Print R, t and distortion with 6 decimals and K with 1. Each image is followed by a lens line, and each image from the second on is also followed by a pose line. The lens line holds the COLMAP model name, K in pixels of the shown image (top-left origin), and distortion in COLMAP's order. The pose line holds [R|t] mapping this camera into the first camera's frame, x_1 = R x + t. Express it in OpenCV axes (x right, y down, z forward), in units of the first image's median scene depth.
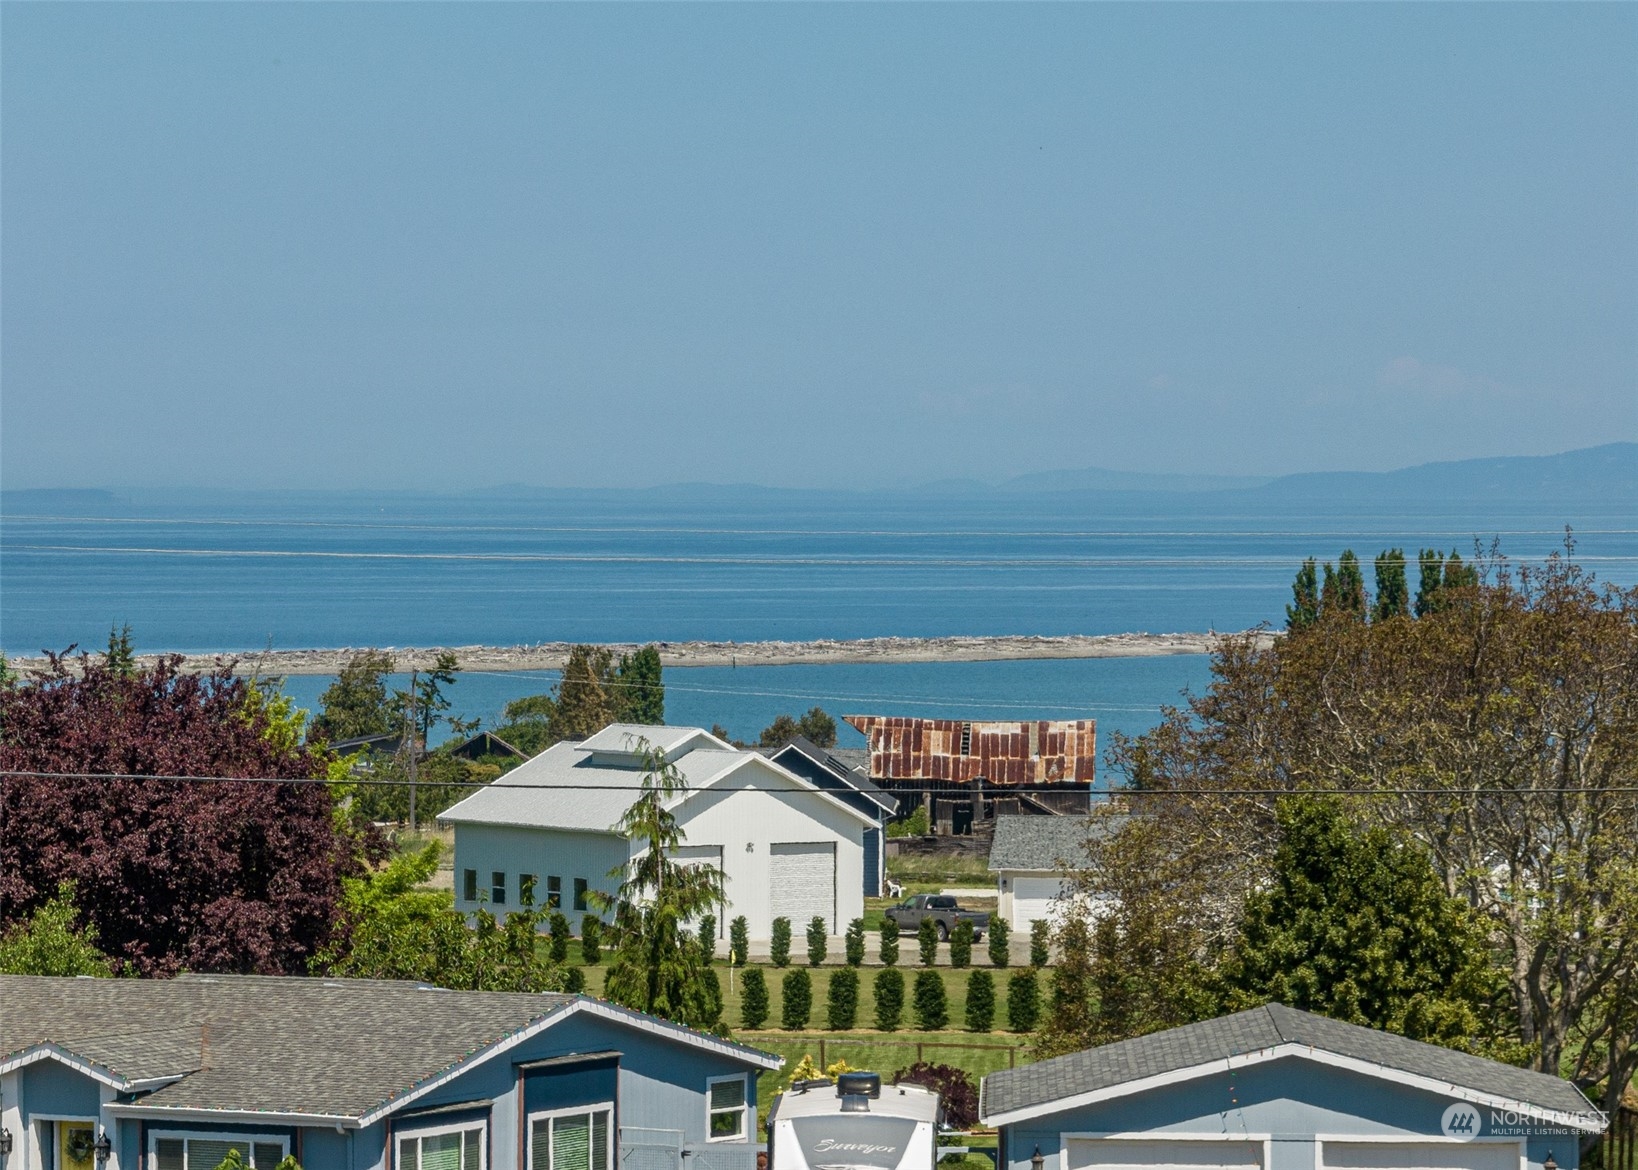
lens RADIAL K [[7681.2, 0, 819.0], [0, 7681.2, 585.4], [0, 0, 1]] dist [0.361372, 0.000000]
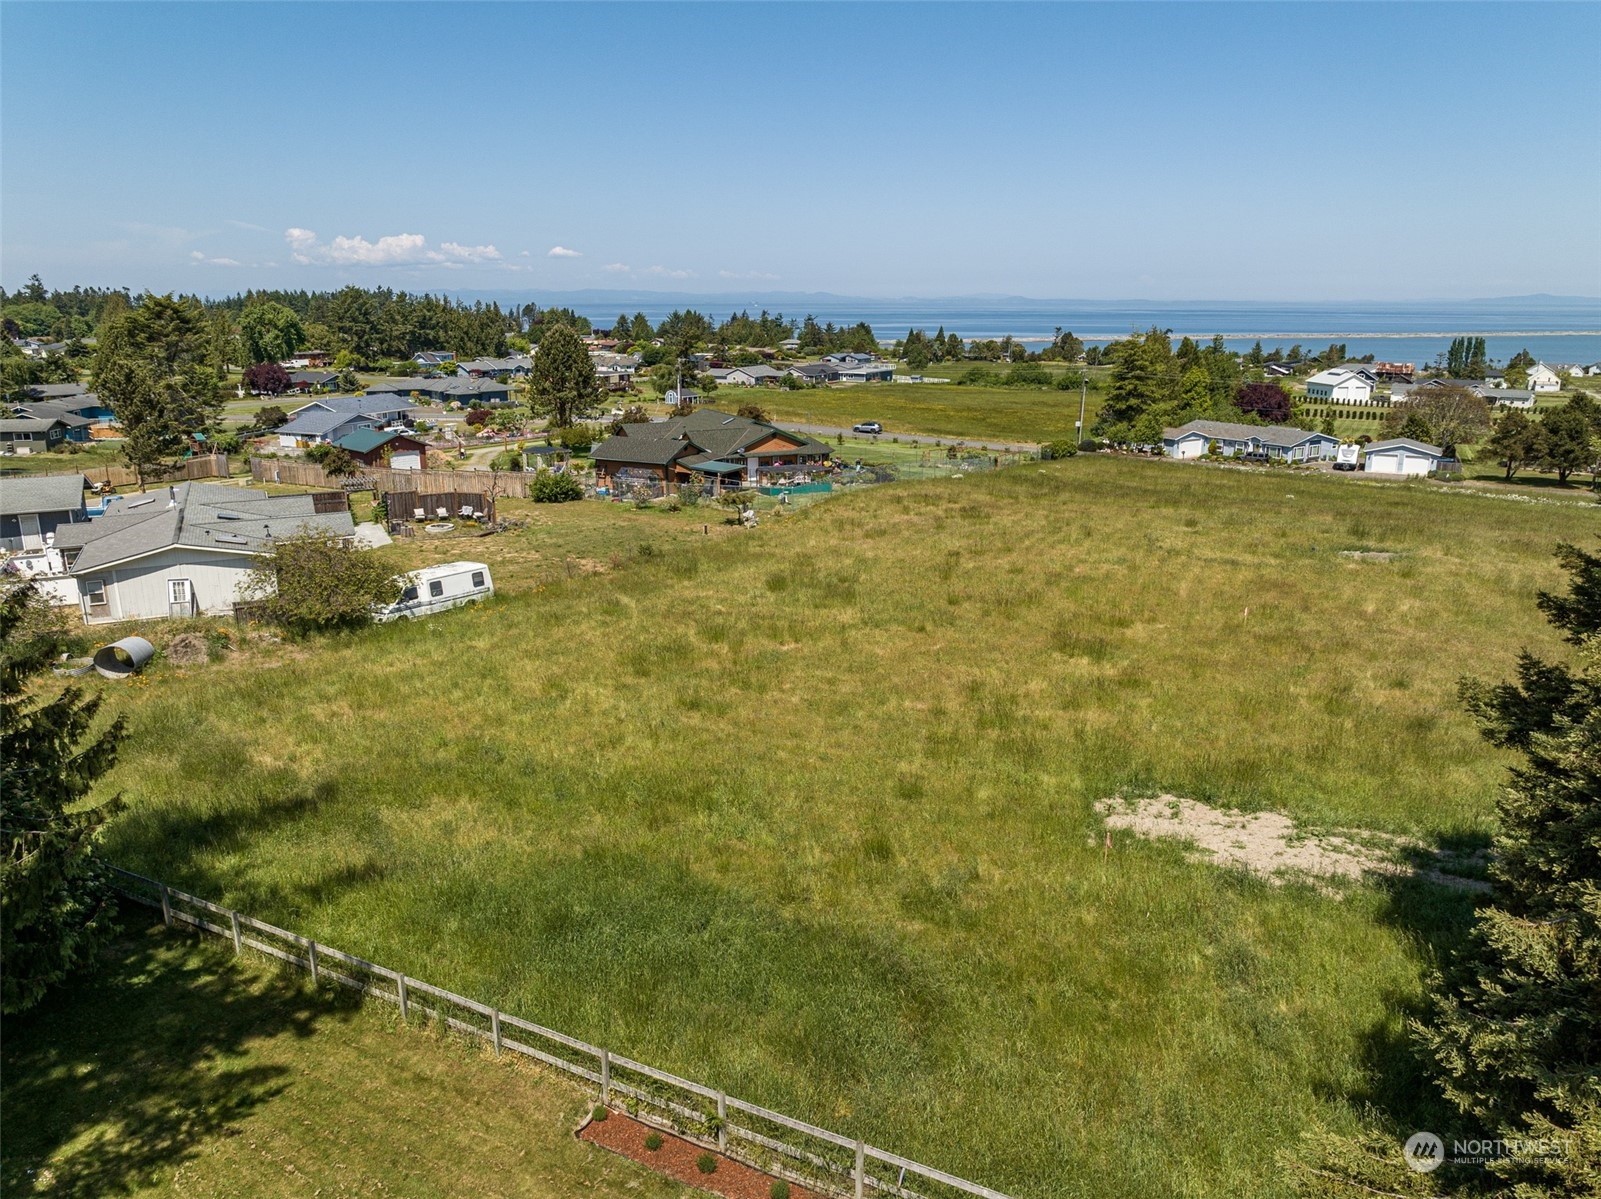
lens RADIAL K [[1128.8, 0, 804.6], [0, 1128.8, 602.5], [0, 0, 1]] dist [-0.027715, 0.016288]
pose [[0.895057, 0.114623, -0.430969, 0.009496], [-0.004915, 0.968880, 0.247482, -0.035446], [0.445924, -0.219392, 0.867766, -0.209028]]
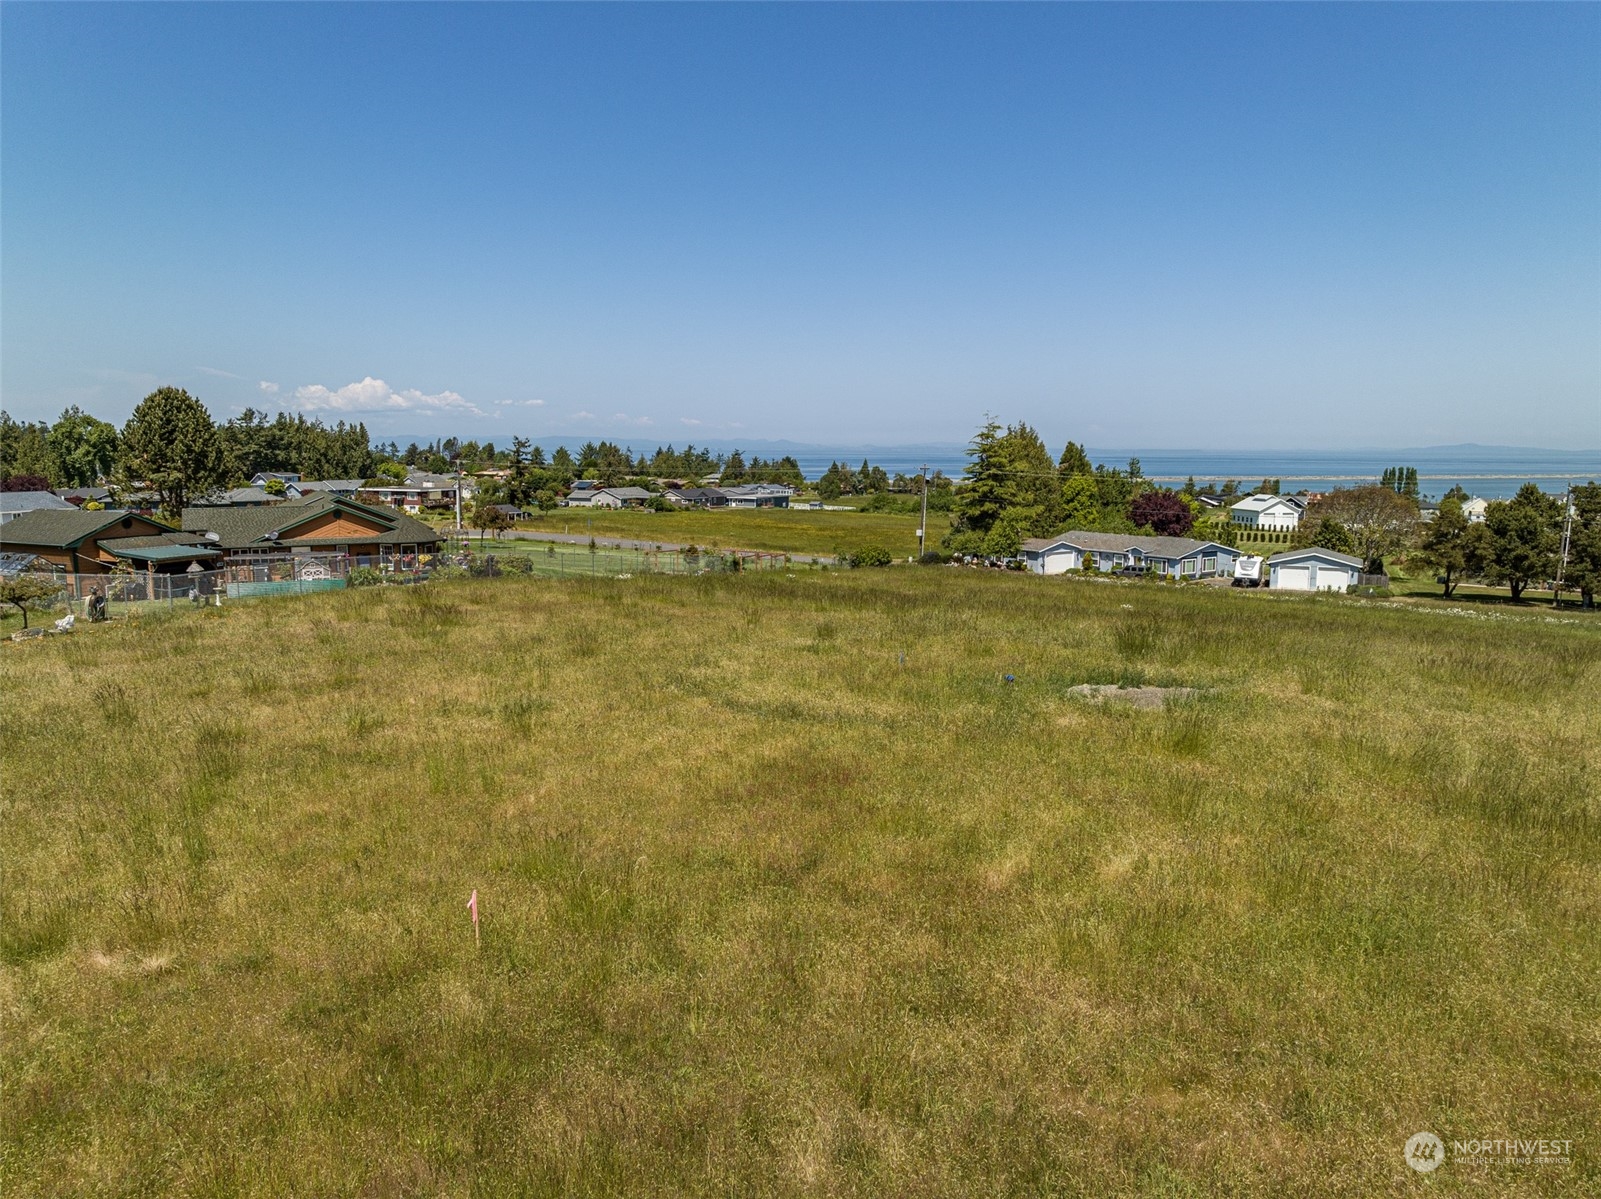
lens RADIAL K [[1128.8, 0, 801.4], [0, 1128.8, 599.4], [0, 0, 1]] dist [-0.027715, 0.016288]
pose [[0.909051, 0.058425, -0.412569, 0.026924], [-0.008543, 0.992526, 0.121730, -0.008689], [0.416598, -0.107134, 0.902756, -0.057149]]
